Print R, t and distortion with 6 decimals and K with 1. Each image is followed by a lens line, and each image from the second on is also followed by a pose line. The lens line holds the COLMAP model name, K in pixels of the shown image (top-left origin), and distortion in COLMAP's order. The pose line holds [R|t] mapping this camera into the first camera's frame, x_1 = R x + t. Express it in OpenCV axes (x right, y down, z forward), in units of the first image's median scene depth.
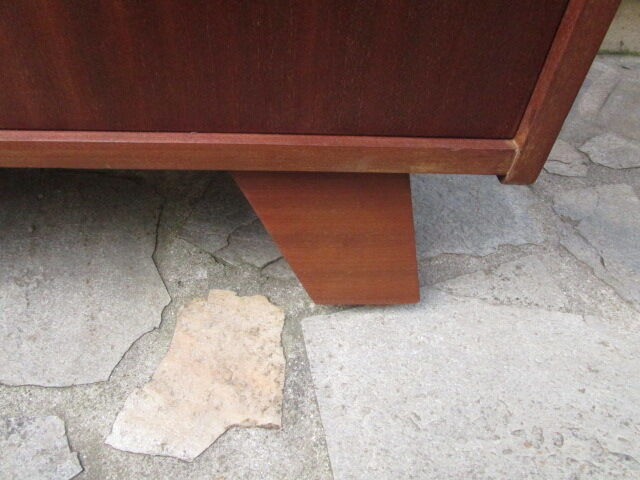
lens RADIAL K [[449.9, 0, 315.8], [0, 449.9, 239.5], [0, 0, 1]] dist [-0.040334, 0.024775]
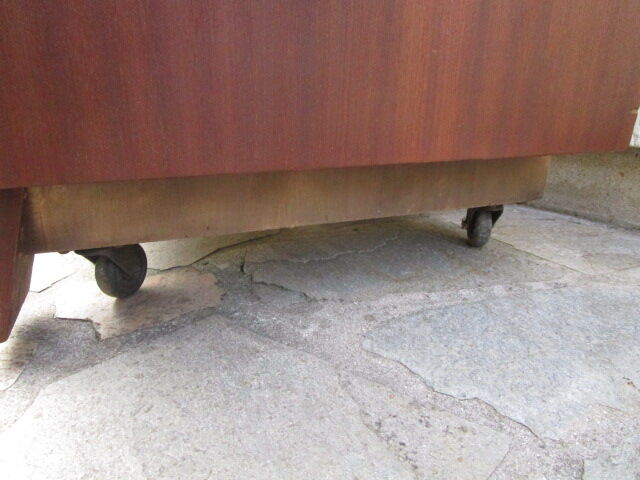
lens RADIAL K [[449.9, 0, 319.6], [0, 449.9, 235.2], [0, 0, 1]] dist [-0.040334, 0.024775]
pose [[0.591751, 0.255364, -0.764604, 0.811074], [-0.571001, 0.802306, -0.173960, 0.074756], [0.569024, 0.539531, 0.620579, 0.390791]]
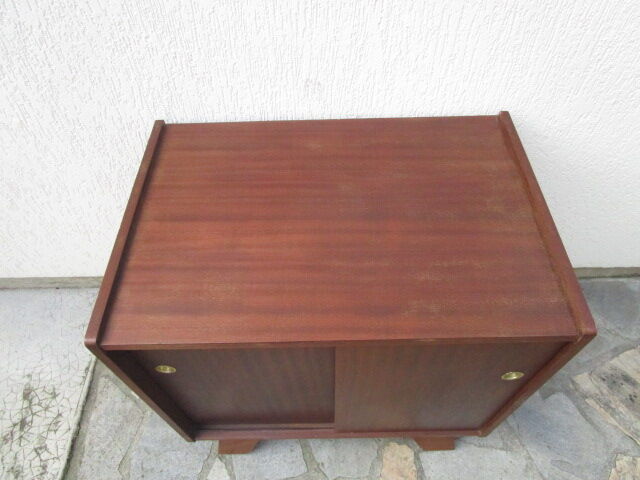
lens RADIAL K [[449.9, 0, 314.9], [0, 449.9, 238.6], [0, 0, 1]] dist [-0.040334, 0.024775]
pose [[0.997237, -0.026031, -0.069579, -0.517220], [0.035225, 0.990305, 0.134367, -1.824863], [0.065407, -0.136447, 0.988486, -2.051567]]
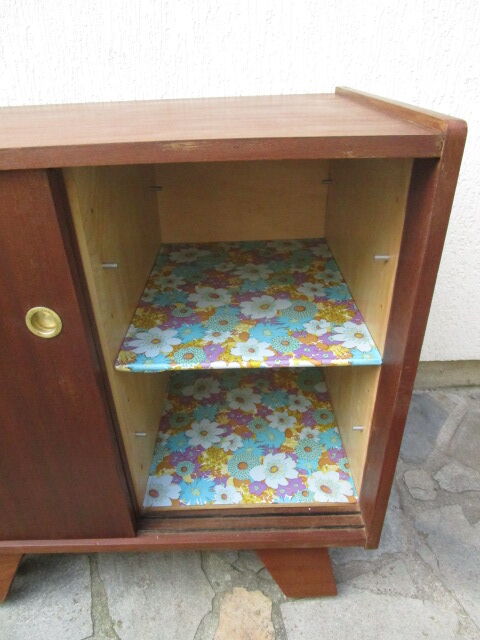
lens RADIAL K [[449.9, 0, 234.9], [0, 449.9, 323.4], [0, 0, 1]] dist [-0.040334, 0.024775]
pose [[0.997051, -0.048377, -0.059573, -0.053240], [0.031922, 0.967381, -0.251305, -0.542000], [0.069787, 0.248663, 0.966073, -1.243437]]
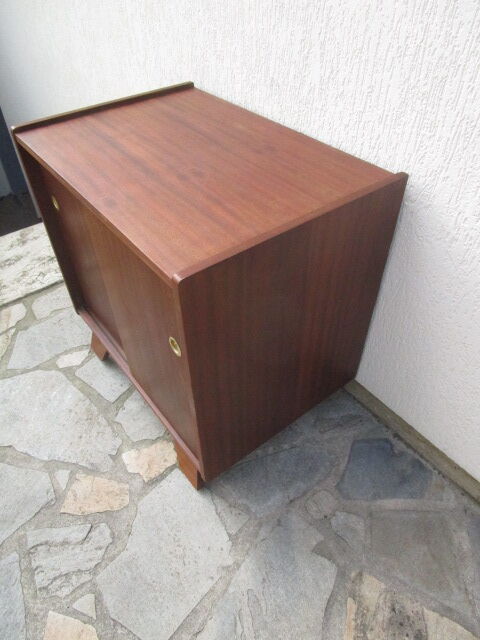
lens RADIAL K [[449.9, 0, 237.3], [0, 449.9, 316.6], [0, 0, 1]] dist [-0.040334, 0.024775]
pose [[0.587687, 0.520621, -0.619337, 1.633993], [-0.544026, 0.820870, 0.173808, -1.501935], [0.598883, 0.234790, 0.765645, -1.463849]]
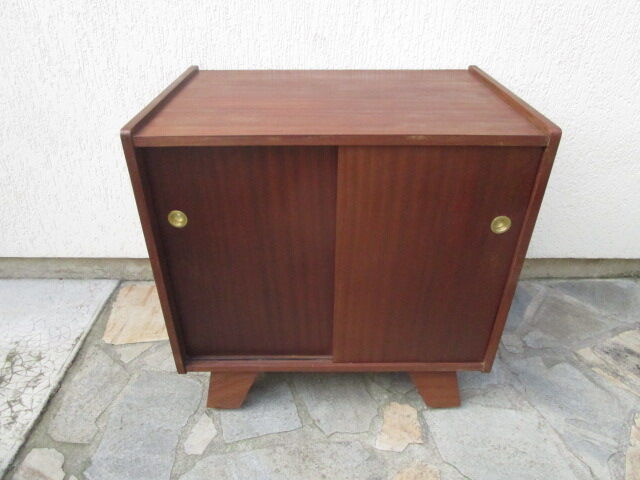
lens RADIAL K [[449.9, 0, 314.2], [0, 449.9, 239.0], [0, 0, 1]] dist [-0.040334, 0.024775]
pose [[0.998459, -0.019062, -0.052115, -0.579919], [0.007232, 0.975838, -0.218376, -0.312426], [0.055018, 0.217663, 0.974472, -2.246106]]
